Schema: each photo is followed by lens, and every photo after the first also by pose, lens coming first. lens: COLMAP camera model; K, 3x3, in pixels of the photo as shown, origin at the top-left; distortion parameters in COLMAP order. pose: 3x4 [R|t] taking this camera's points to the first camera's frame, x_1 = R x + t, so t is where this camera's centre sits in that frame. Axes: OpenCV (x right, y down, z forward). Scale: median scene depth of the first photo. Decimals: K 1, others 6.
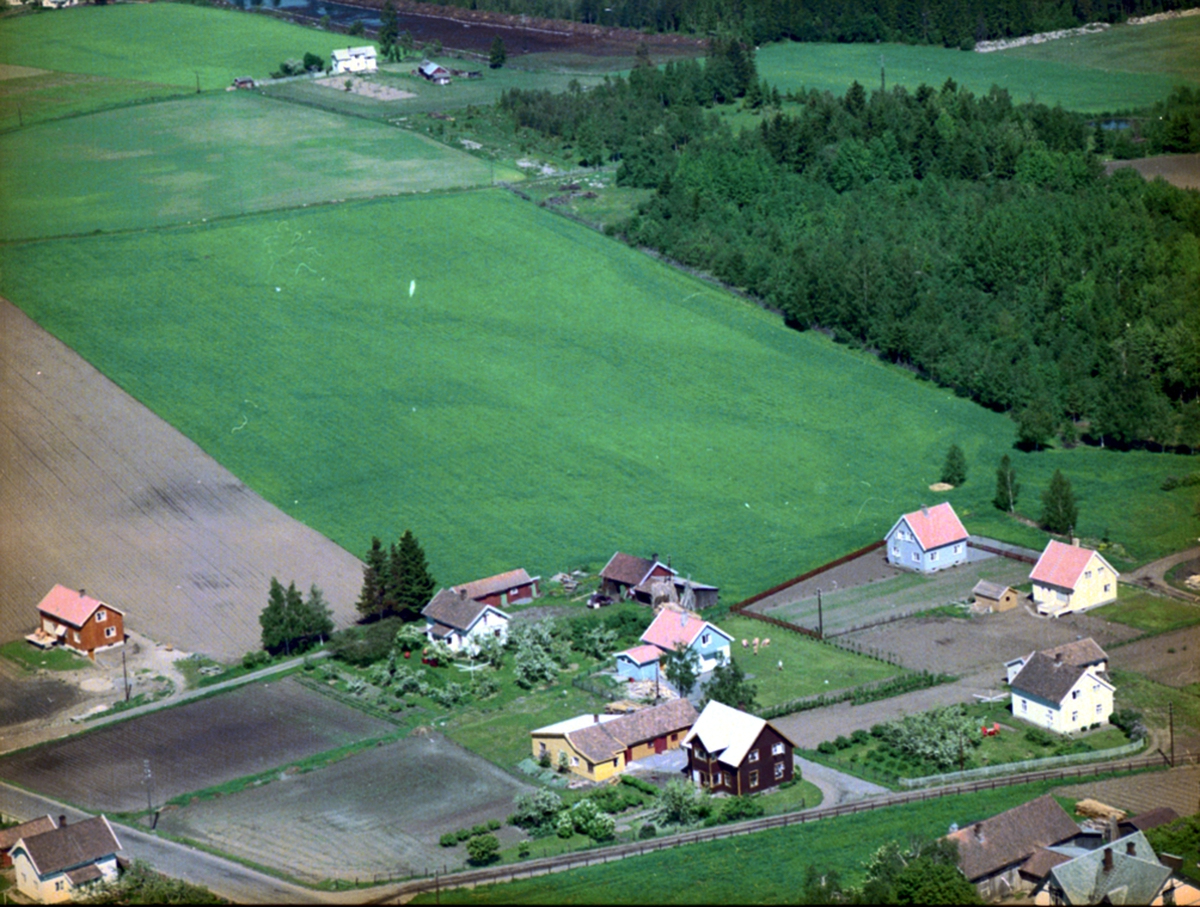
lens RADIAL K [[3258.5, 0, 600.0], [0, 3258.5, 453.5], [0, 0, 1]] dist [0.060801, 0.092658]
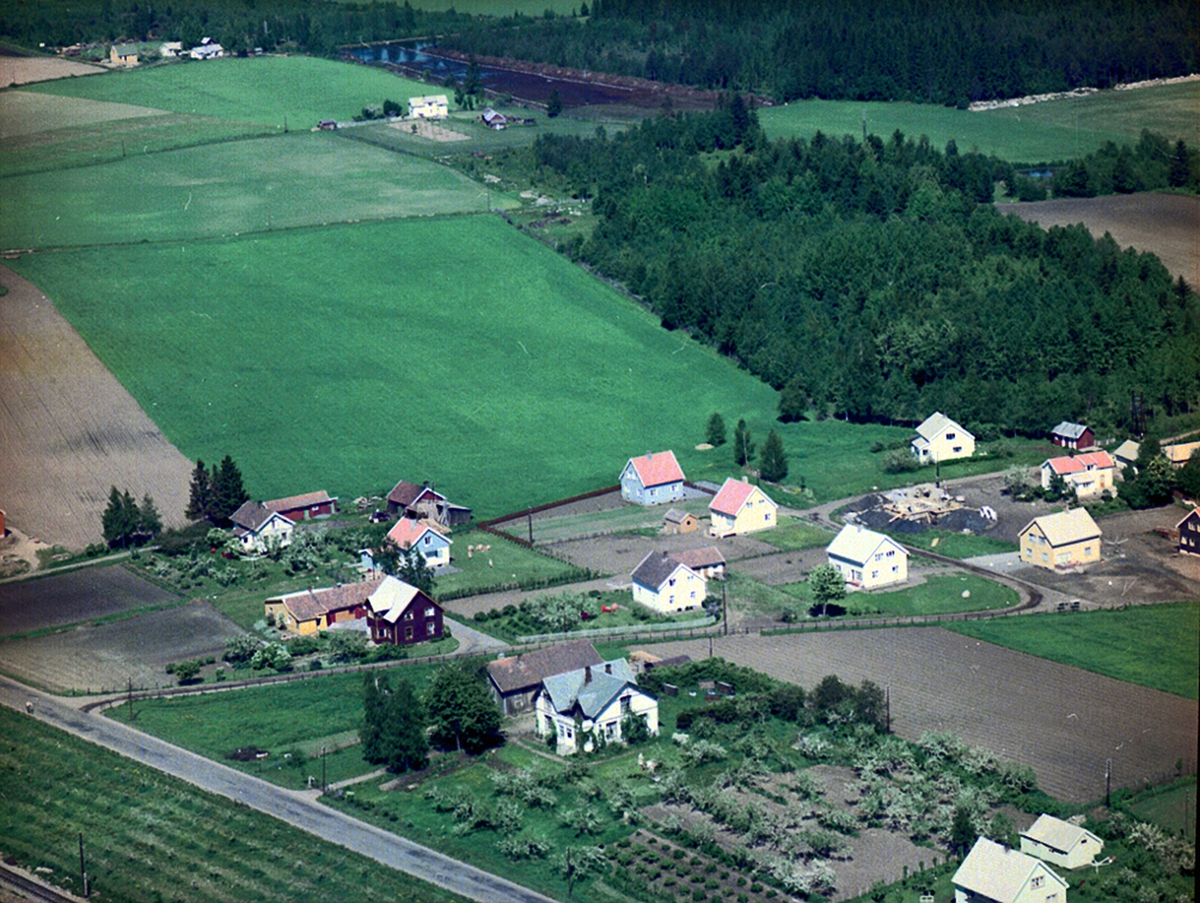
lens RADIAL K [[3258.5, 0, 600.0], [0, 3258.5, 451.5], [0, 0, 1]] dist [0.060801, 0.092658]
pose [[0.993927, 0.032342, -0.105186, 0.175262], [-0.034866, 0.999144, -0.022248, 0.036529], [0.104376, 0.025780, 0.994204, -0.194572]]
